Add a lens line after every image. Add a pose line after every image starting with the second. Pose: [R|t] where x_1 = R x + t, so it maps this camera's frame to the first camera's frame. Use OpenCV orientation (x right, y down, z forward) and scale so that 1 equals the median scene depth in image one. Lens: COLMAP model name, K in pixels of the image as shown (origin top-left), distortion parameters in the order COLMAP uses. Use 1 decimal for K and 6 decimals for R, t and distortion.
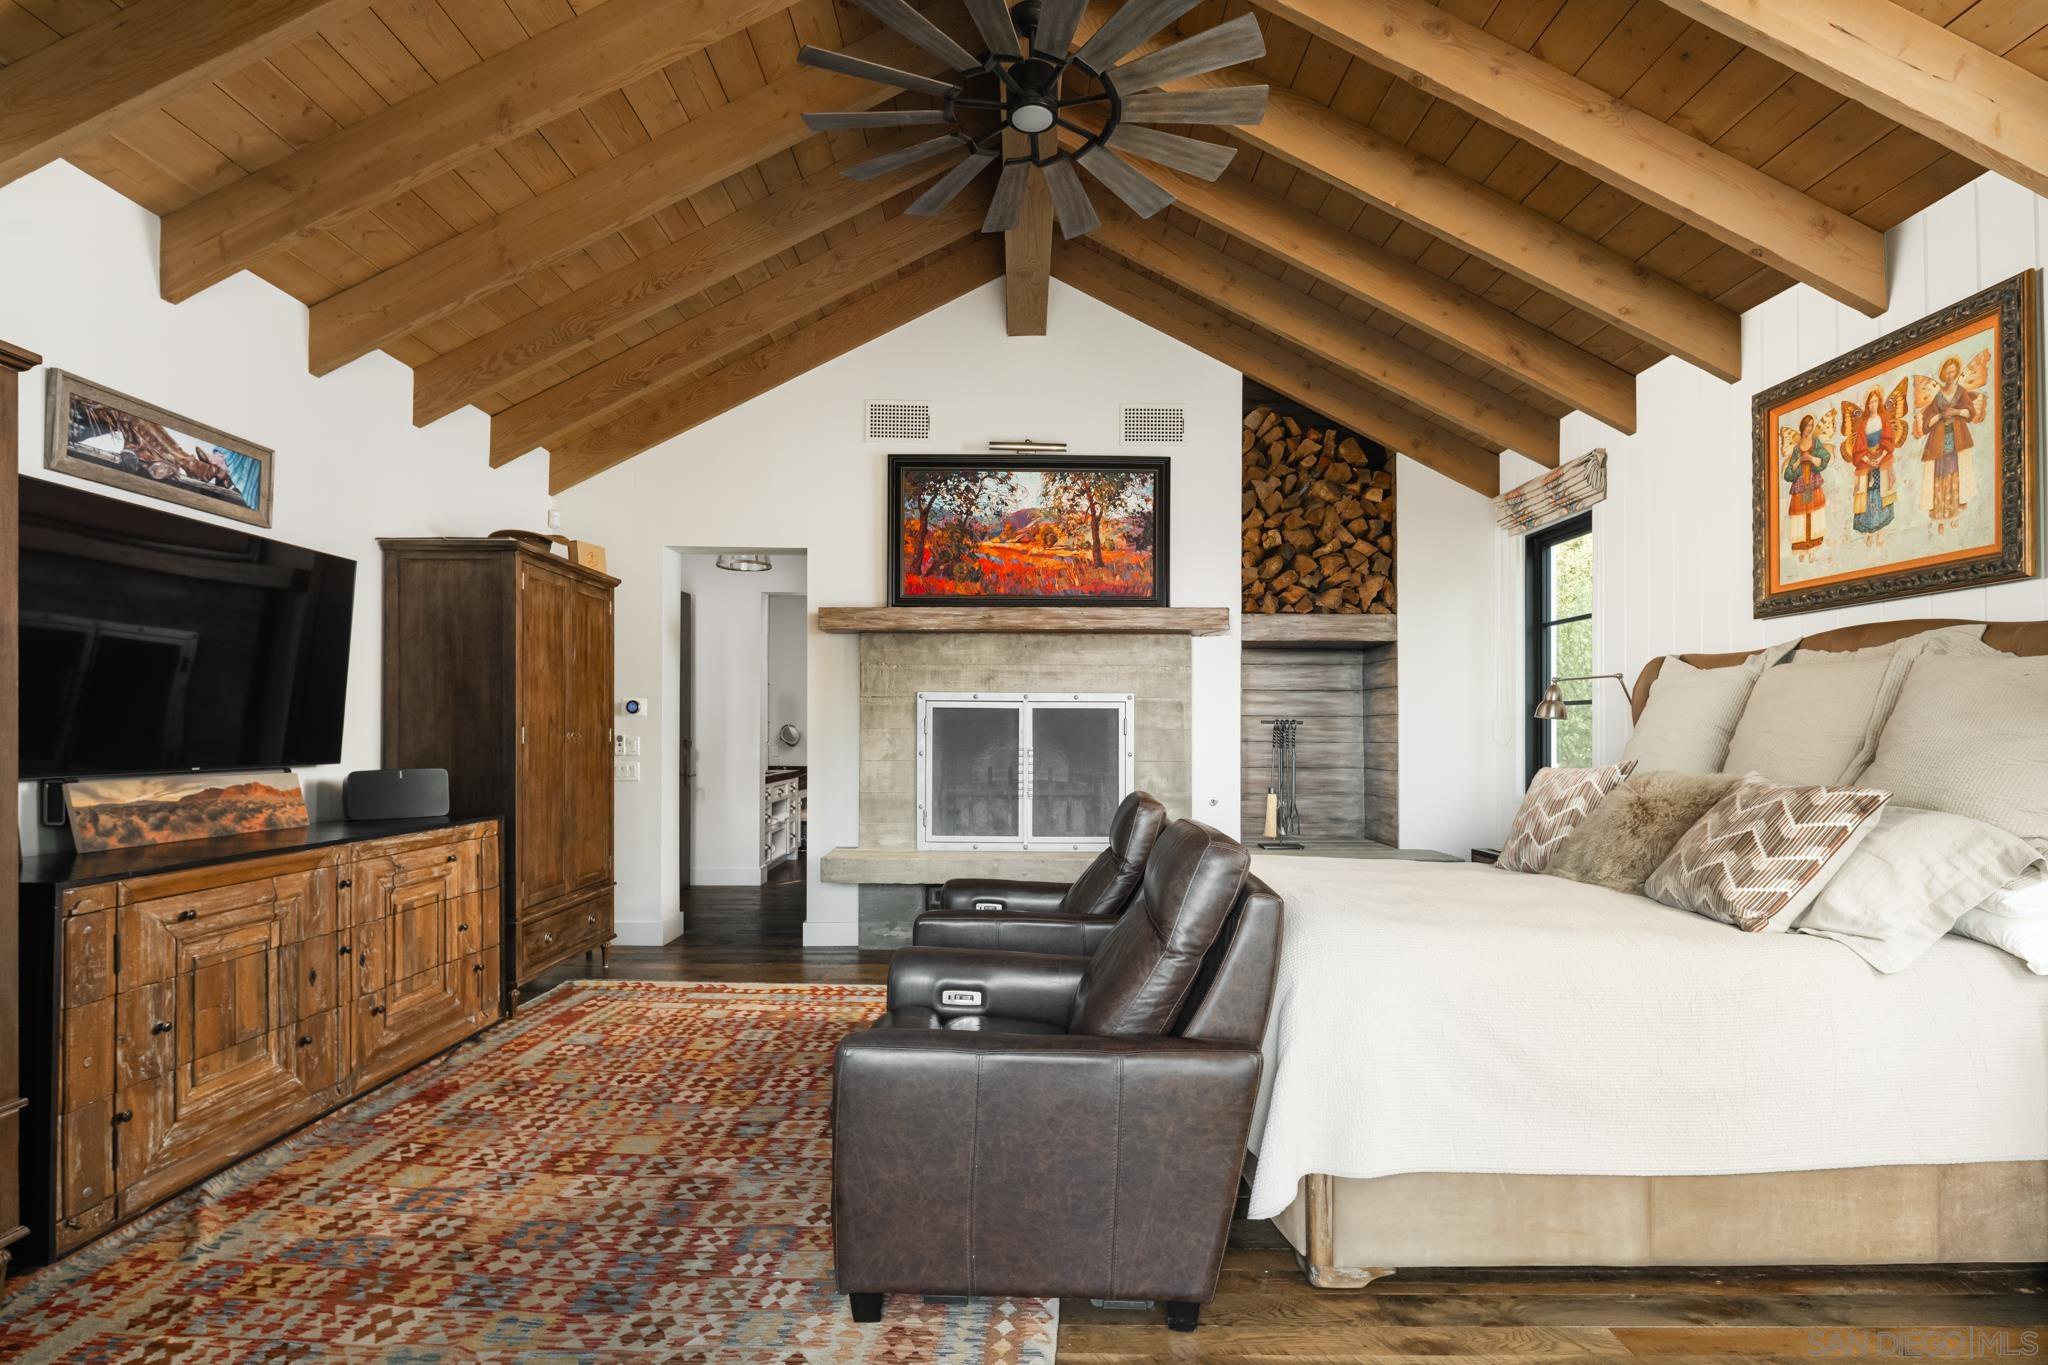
lens RADIAL K [[1006.4, 0, 1021.2], [0, 1006.4, 686.5], [0, 0, 1]] dist [-0.004561, -0.001309]
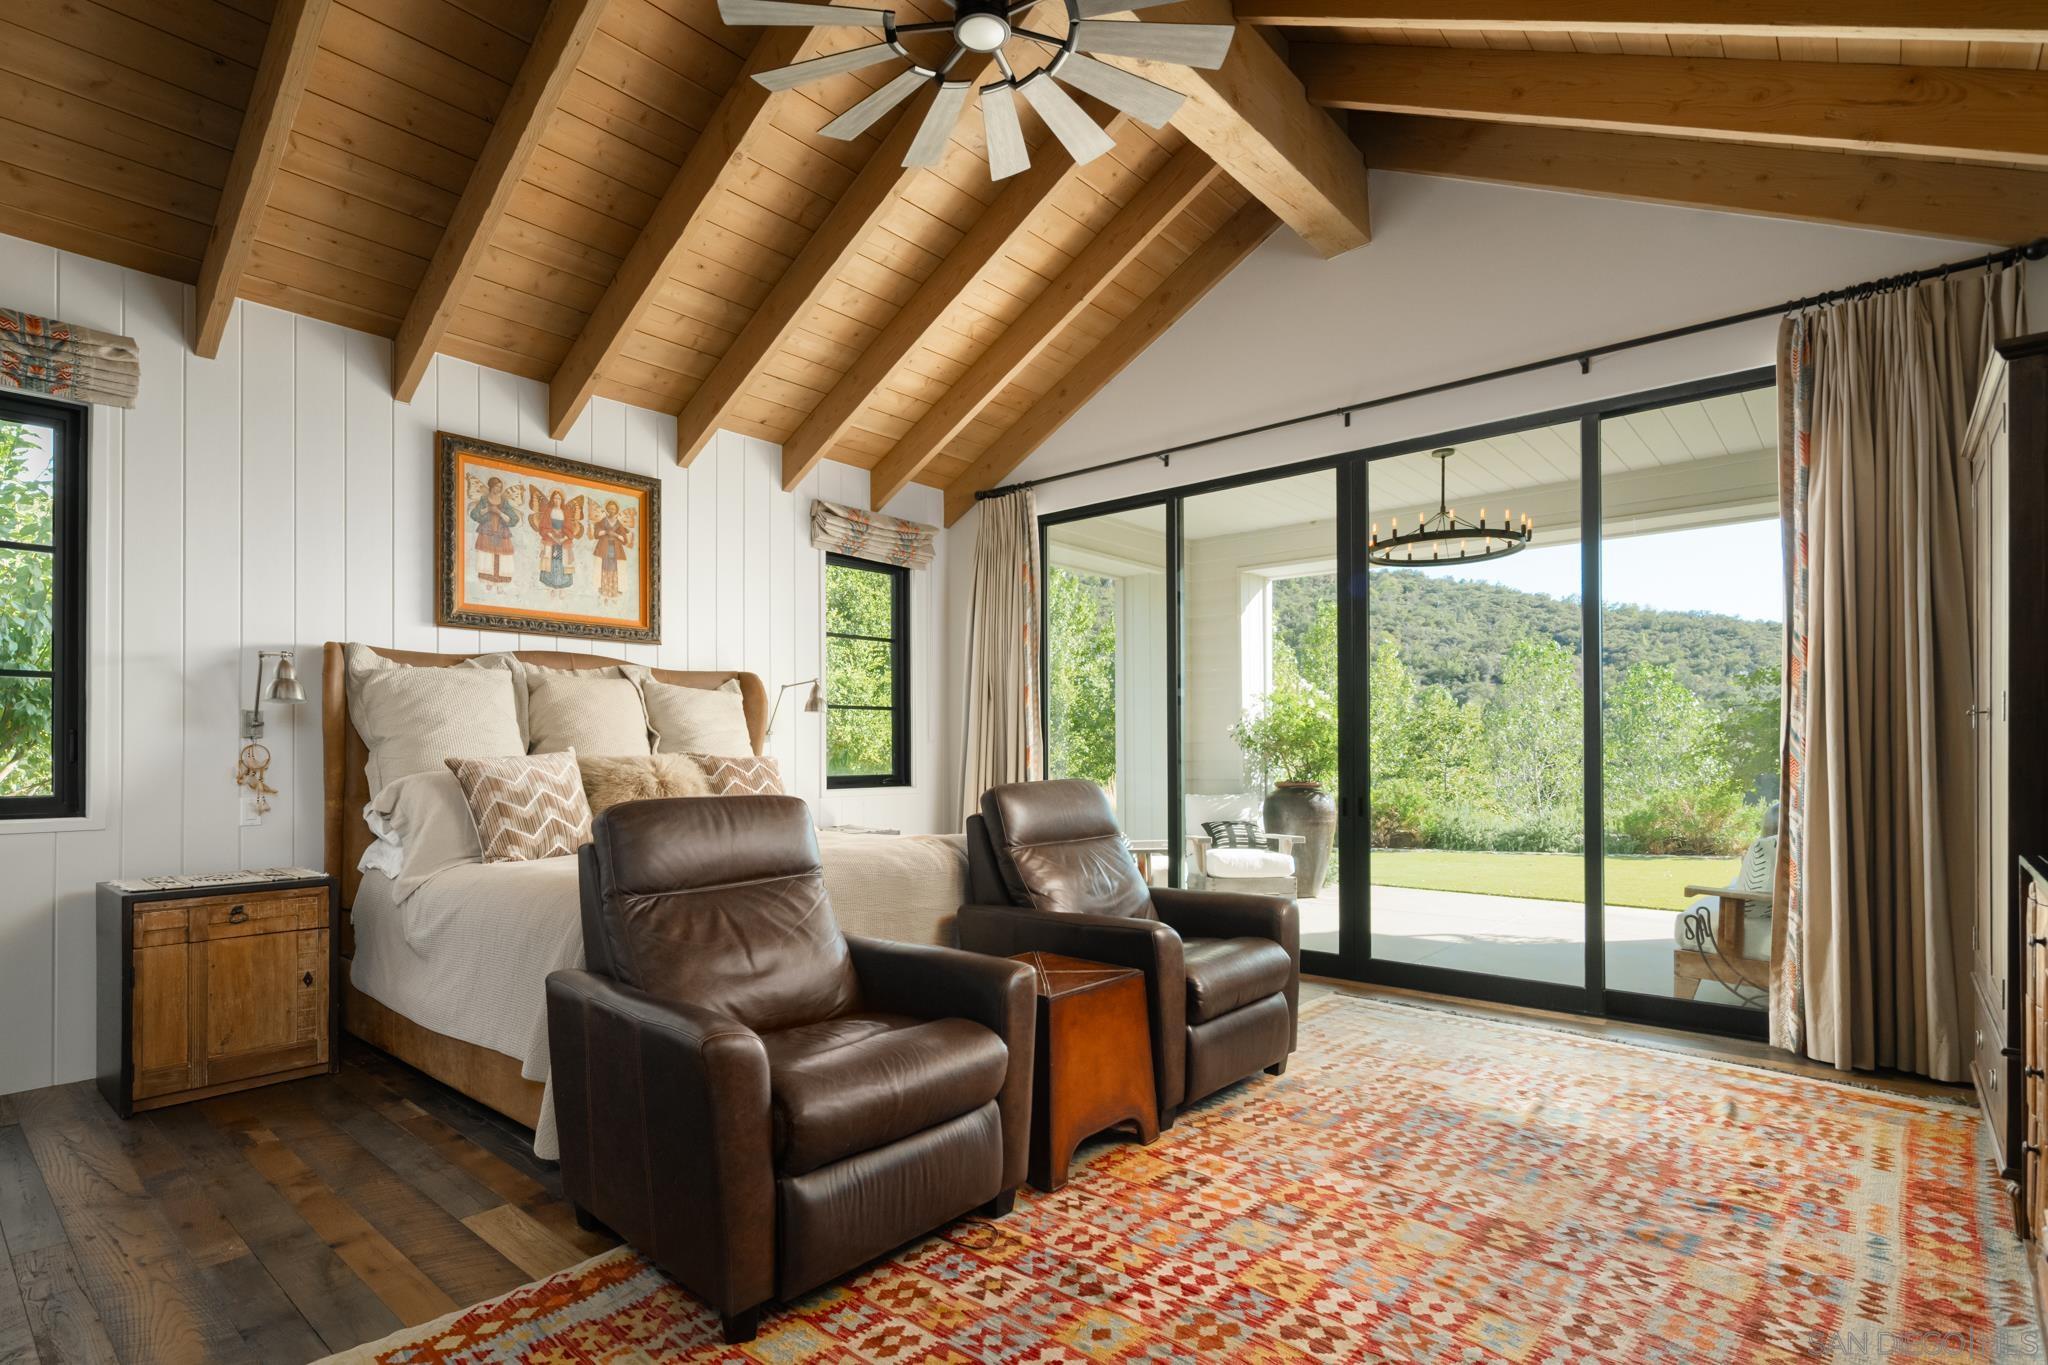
lens RADIAL K [[1006.4, 0, 1011.5], [0, 1006.4, 733.3], [0, 0, 1]] dist [-0.004561, -0.001309]
pose [[-0.751417, 0.009452, 0.659760, -0.621440], [-0.029573, 0.998410, -0.047985, 0.108780], [-0.659164, -0.055568, -0.749943, 1.720615]]
